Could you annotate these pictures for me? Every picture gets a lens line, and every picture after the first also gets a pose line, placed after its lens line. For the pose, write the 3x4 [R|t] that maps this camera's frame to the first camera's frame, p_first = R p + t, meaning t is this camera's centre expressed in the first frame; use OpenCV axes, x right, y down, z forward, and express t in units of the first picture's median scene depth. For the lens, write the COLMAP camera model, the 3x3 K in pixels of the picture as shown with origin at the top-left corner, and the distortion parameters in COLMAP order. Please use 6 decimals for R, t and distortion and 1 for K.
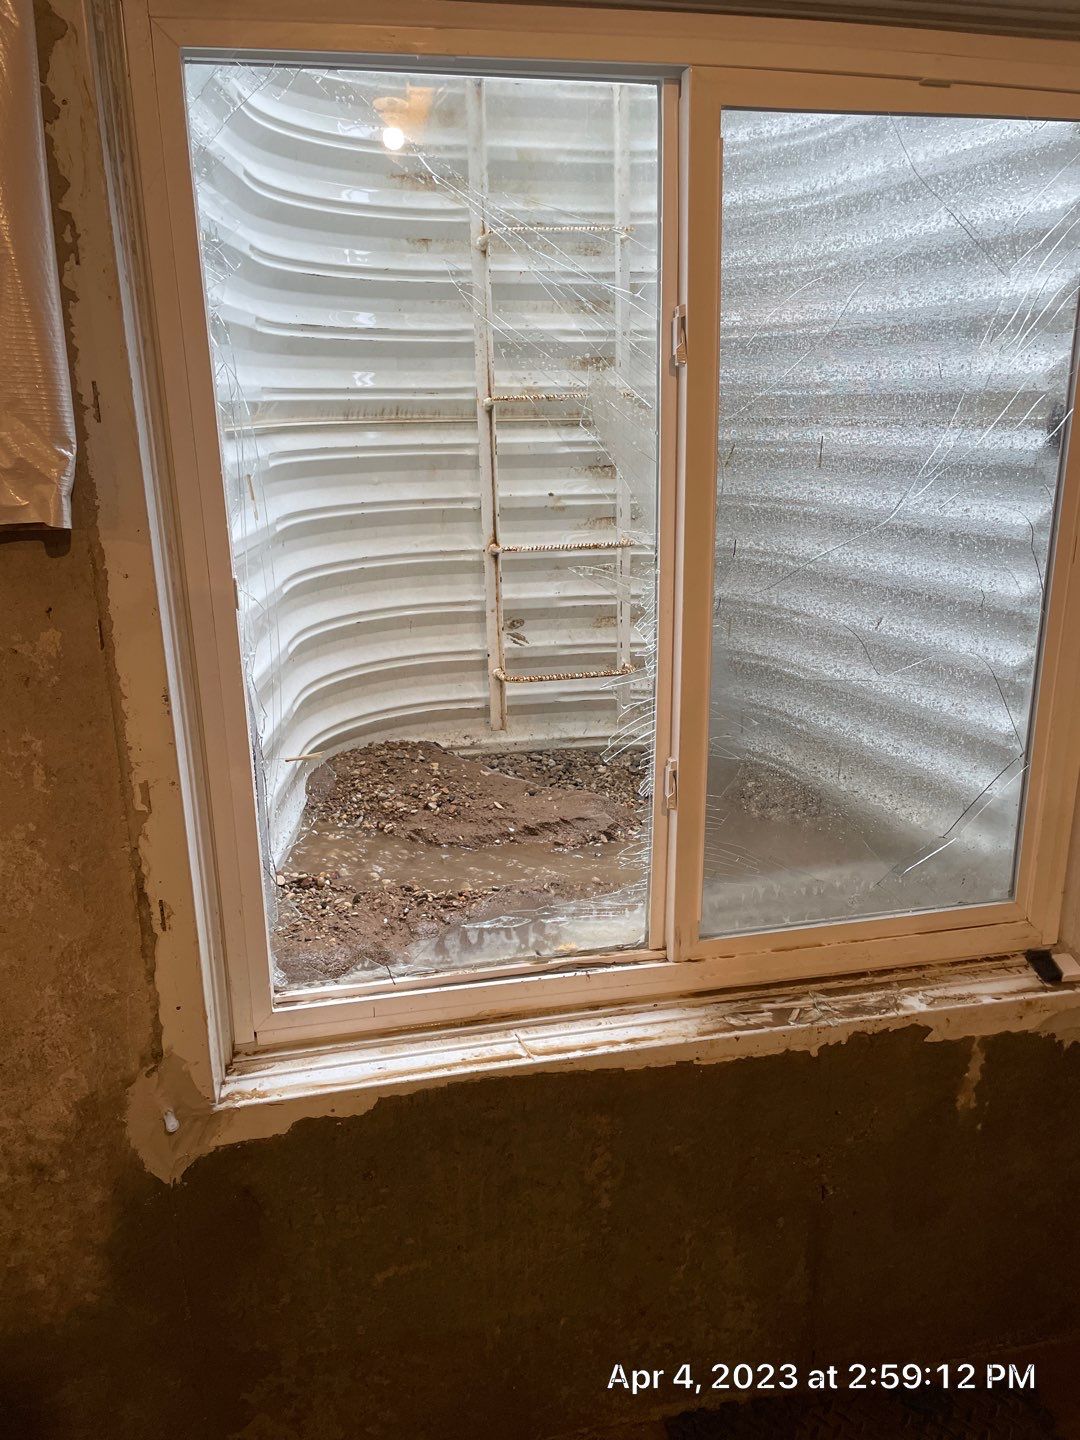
lens RADIAL K [[1061.9, 0, 546.7], [0, 1061.9, 719.6], [0, 0, 1]] dist [0.013783, -0.022975]
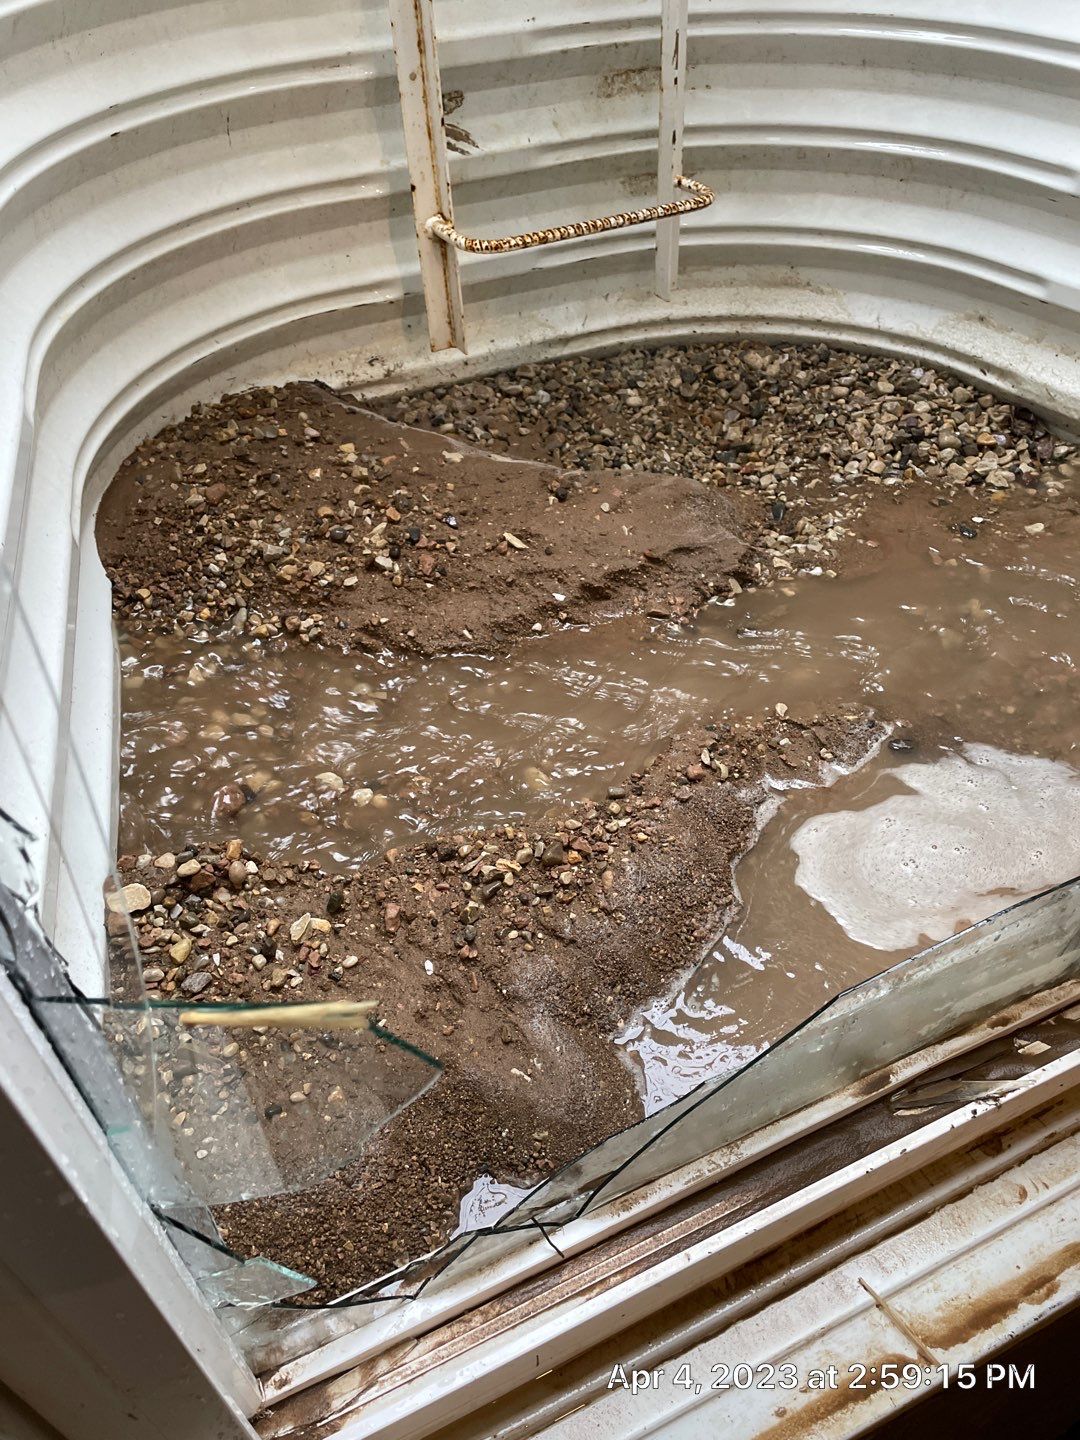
lens RADIAL K [[1061.9, 0, 530.7], [0, 1061.9, 730.6], [0, 0, 1]] dist [0.013783, -0.022975]
pose [[0.974357, -0.166467, 0.151386, -0.115067], [0.077894, 0.880745, 0.467141, -0.064639], [-0.211096, -0.443370, 0.871127, 0.474501]]
